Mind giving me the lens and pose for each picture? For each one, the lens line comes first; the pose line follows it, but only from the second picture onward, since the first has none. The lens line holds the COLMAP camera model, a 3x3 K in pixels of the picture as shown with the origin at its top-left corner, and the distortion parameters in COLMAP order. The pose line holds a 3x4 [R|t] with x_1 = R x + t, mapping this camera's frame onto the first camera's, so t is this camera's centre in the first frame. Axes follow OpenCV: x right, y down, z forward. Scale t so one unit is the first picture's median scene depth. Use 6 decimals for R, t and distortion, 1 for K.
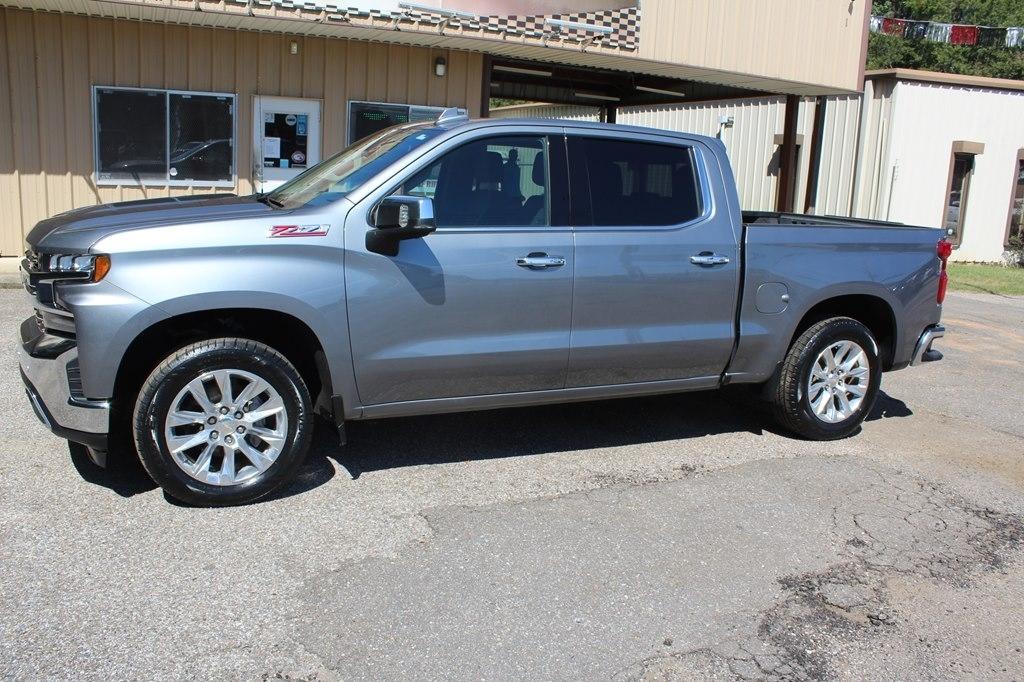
lens RADIAL K [[855.4, 0, 512.8], [0, 855.4, 341.9], [0, 0, 1]] dist [-0.170770, 0.156038]
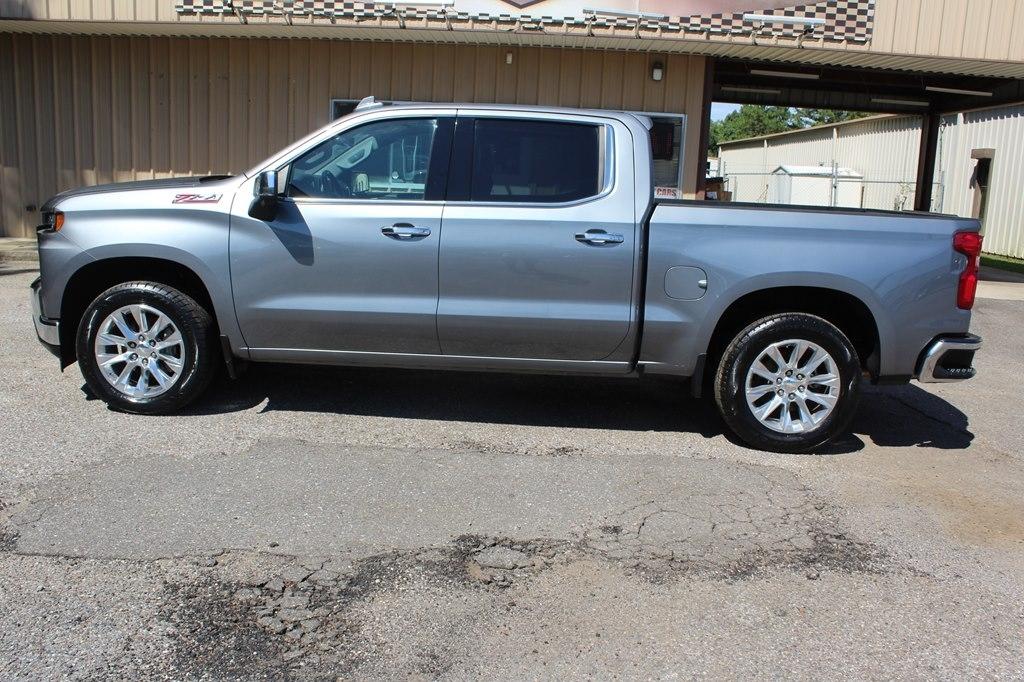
lens RADIAL K [[902.7, 0, 510.3], [0, 902.7, 344.4], [0, 0, 1]] dist [-0.165763, 0.169153]
pose [[0.896712, 0.073385, -0.436488, 0.281661], [-0.088079, 0.996022, -0.013492, 0.022589], [0.433761, 0.050544, 0.899609, 0.014008]]
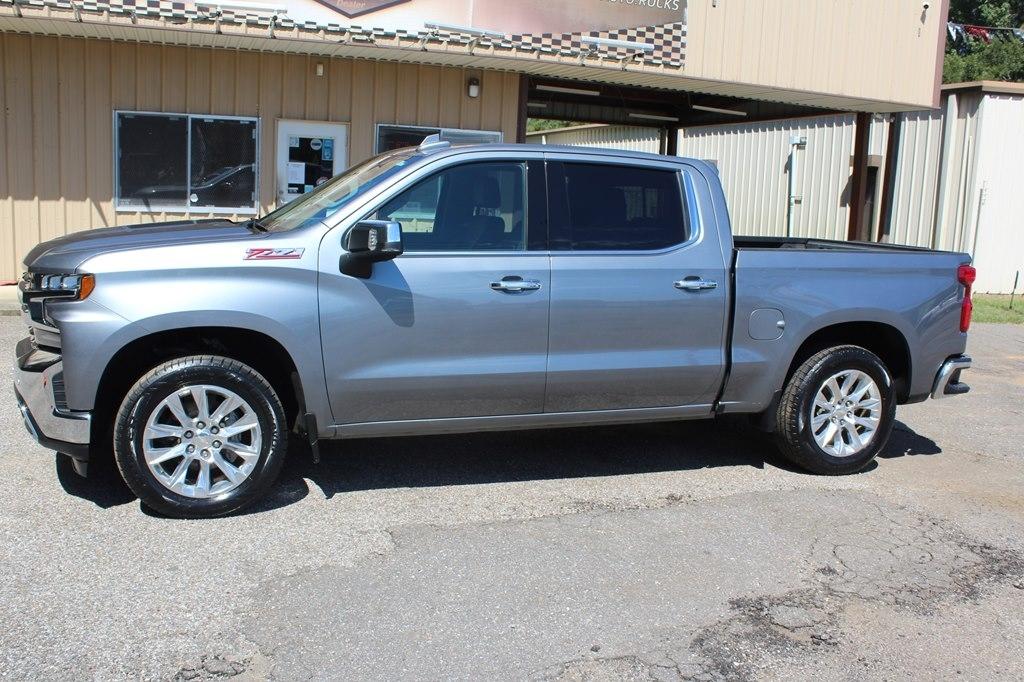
lens RADIAL K [[952.5, 0, 512.0], [0, 952.5, 341.0], [0, 0, 1]] dist [-0.154798, 0.162146]
pose [[0.996992, 0.006618, -0.077221, 0.049118], [-0.010398, 0.998762, -0.048652, 0.011324], [0.076803, 0.049309, 0.995826, -0.050331]]
